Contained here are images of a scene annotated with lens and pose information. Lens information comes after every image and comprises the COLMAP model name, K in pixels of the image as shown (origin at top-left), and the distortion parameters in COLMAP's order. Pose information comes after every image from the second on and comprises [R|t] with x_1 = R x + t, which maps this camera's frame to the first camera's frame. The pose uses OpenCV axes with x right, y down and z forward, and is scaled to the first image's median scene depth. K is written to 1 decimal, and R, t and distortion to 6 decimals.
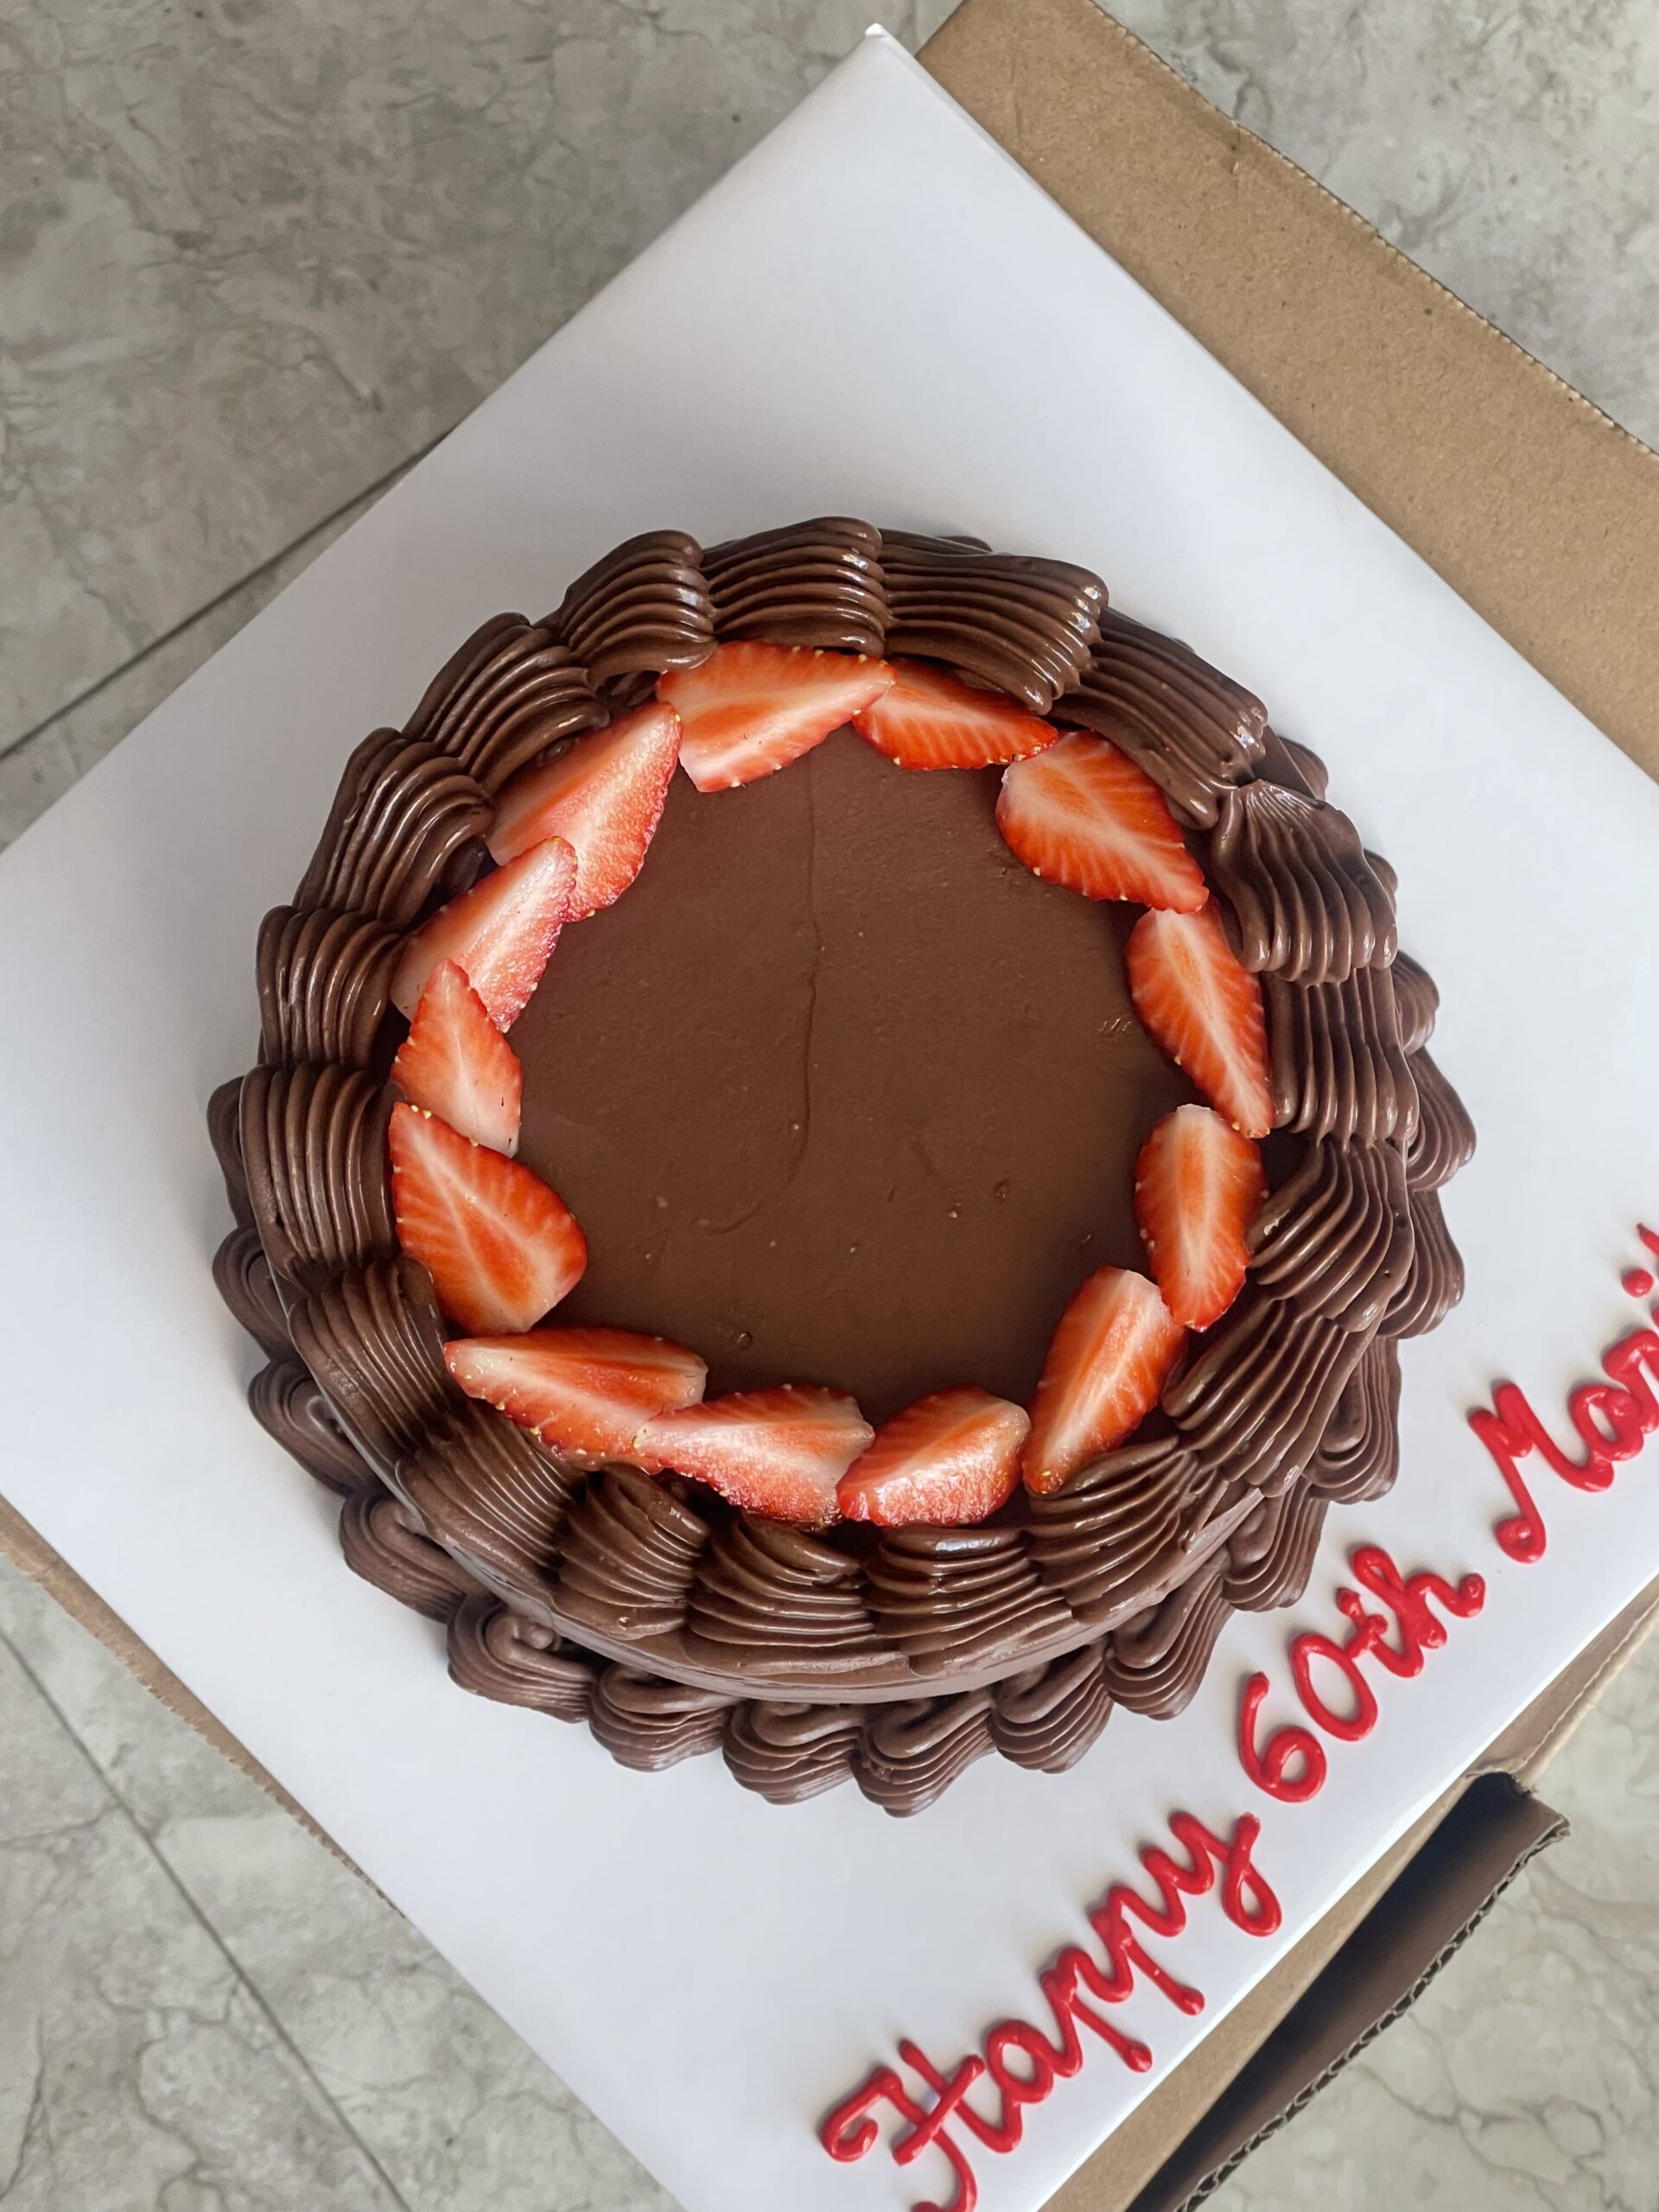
lens RADIAL K [[3523.8, 0, 828.6], [0, 3523.8, 1117.6], [0, 0, 1]] dist [0.052406, 0.000000]
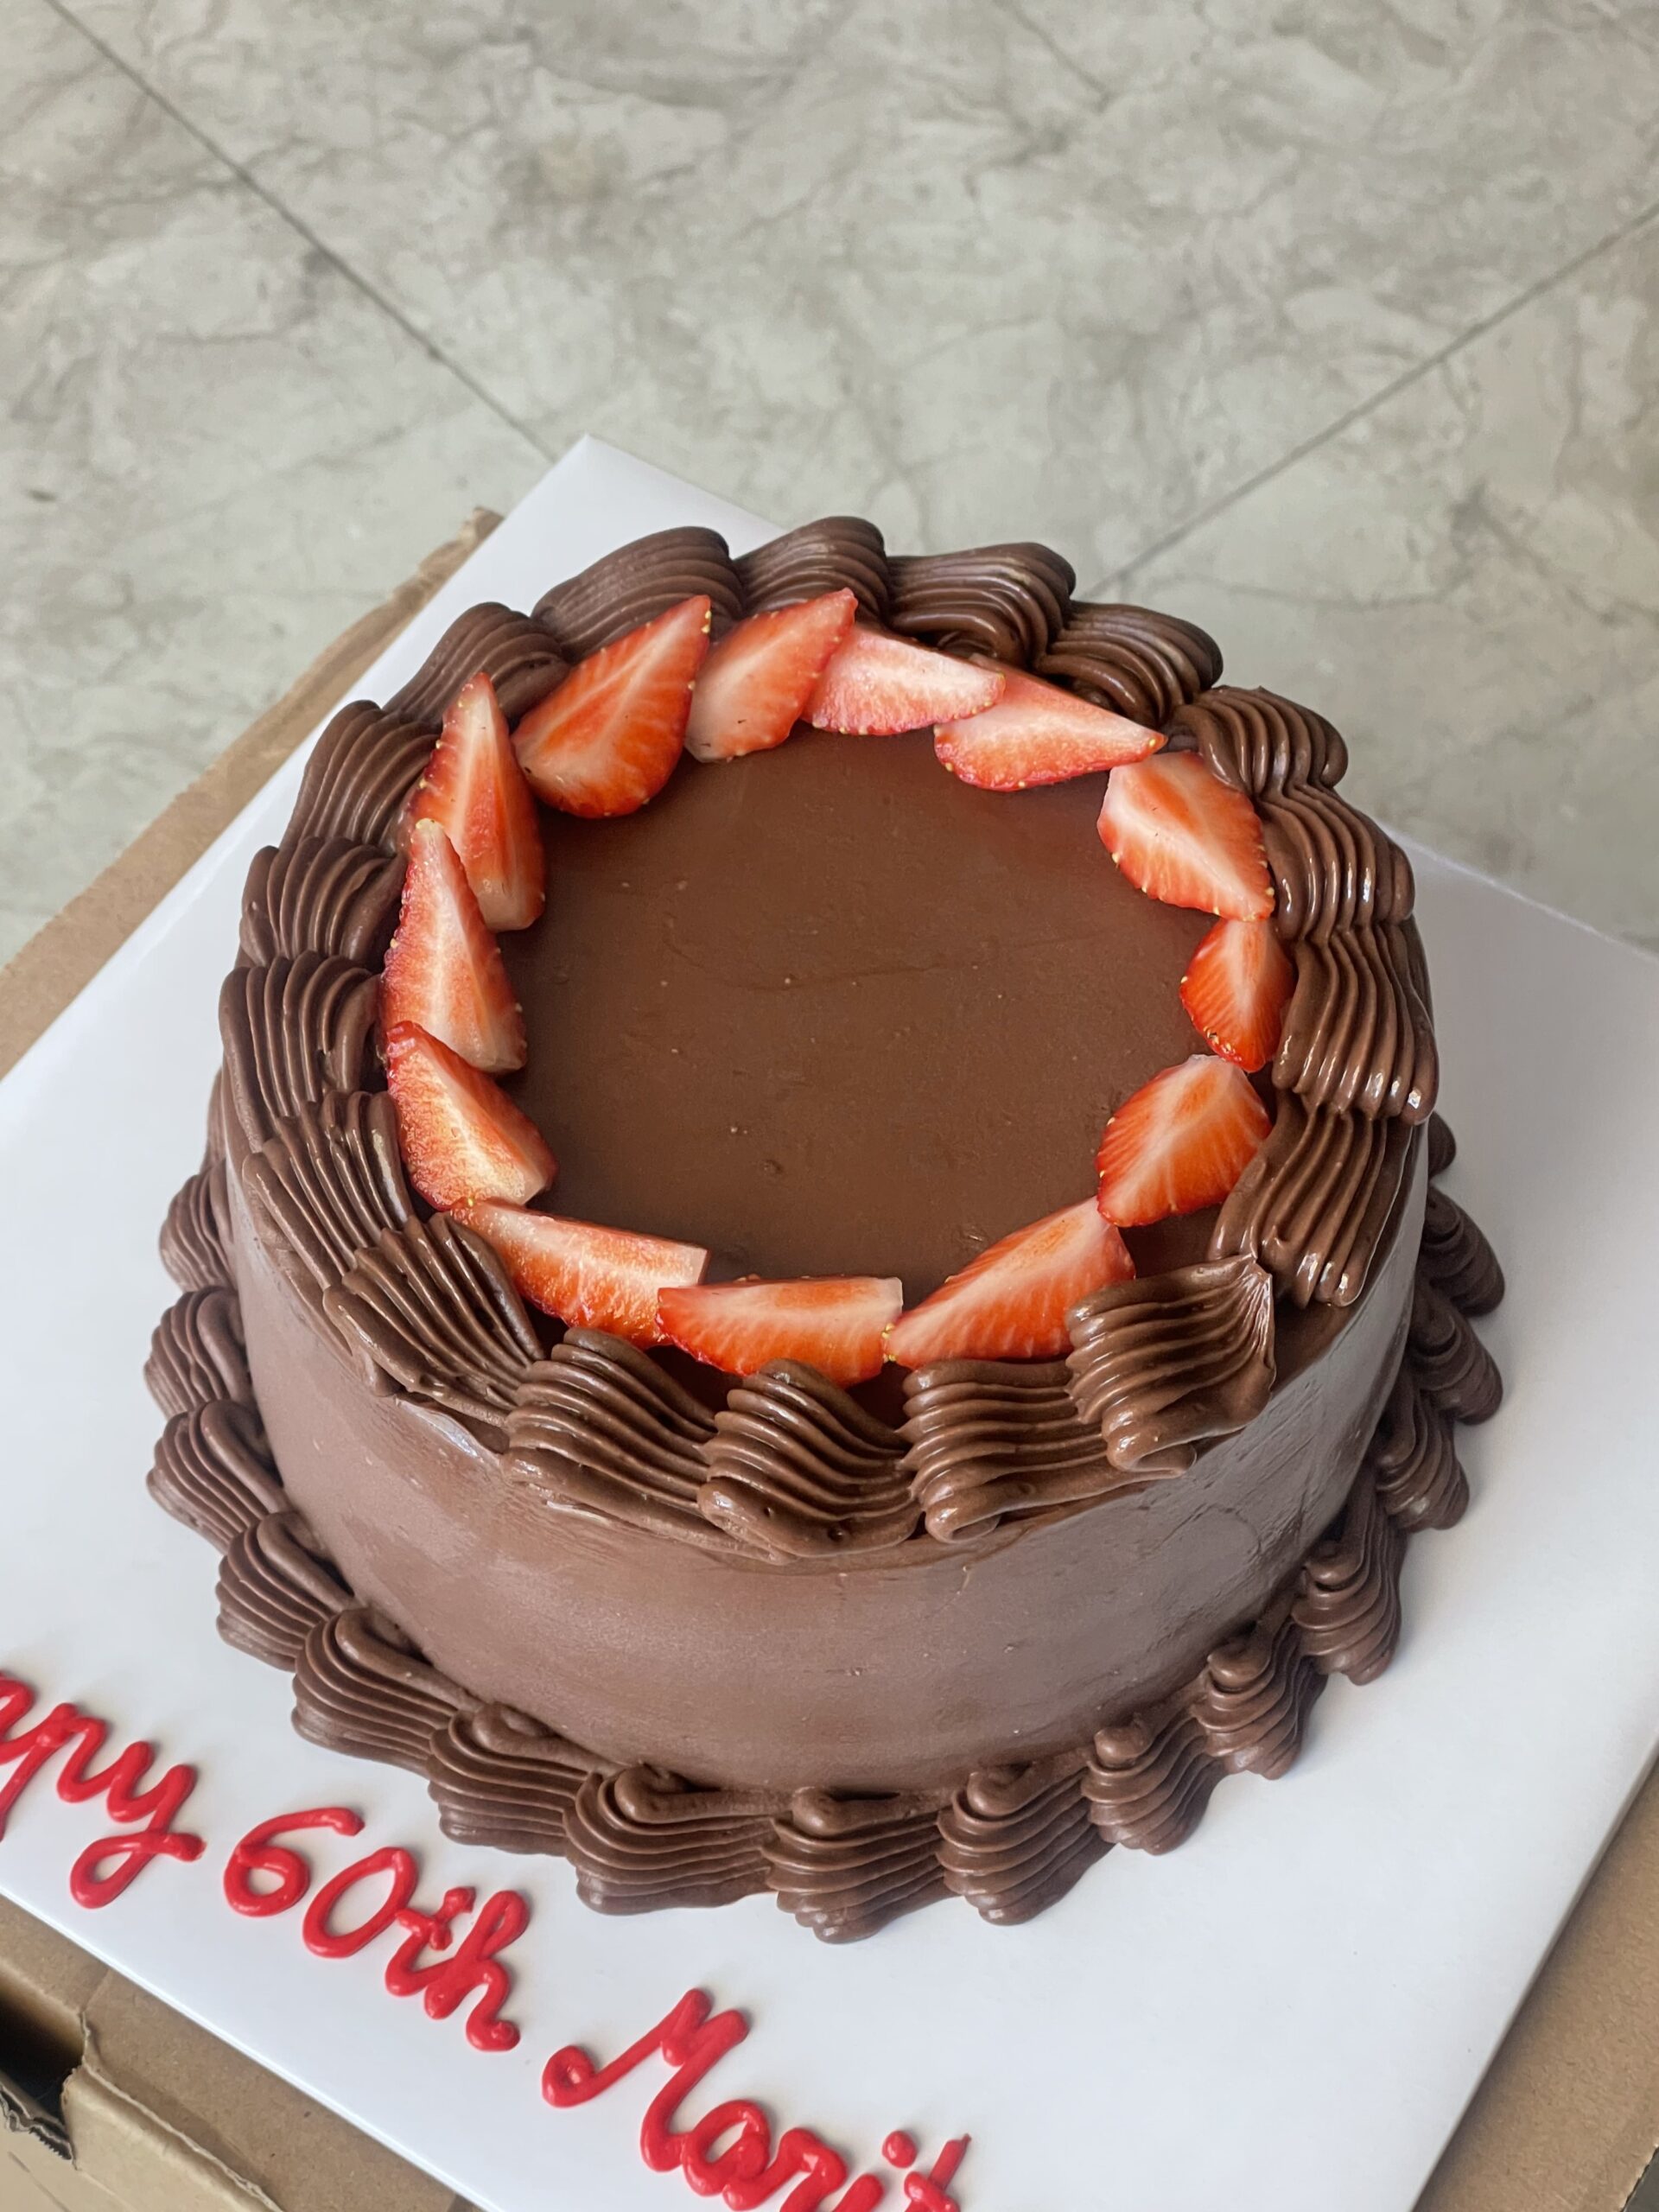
lens RADIAL K [[3498.9, 0, 841.7], [0, 3498.9, 1103.3], [0, 0, 1]] dist [0.052168, 0.000000]
pose [[0.235371, 0.829628, -0.506279, 0.448842], [-0.966590, 0.254220, -0.032787, 0.025077], [0.101506, 0.497082, 0.861746, 0.168037]]
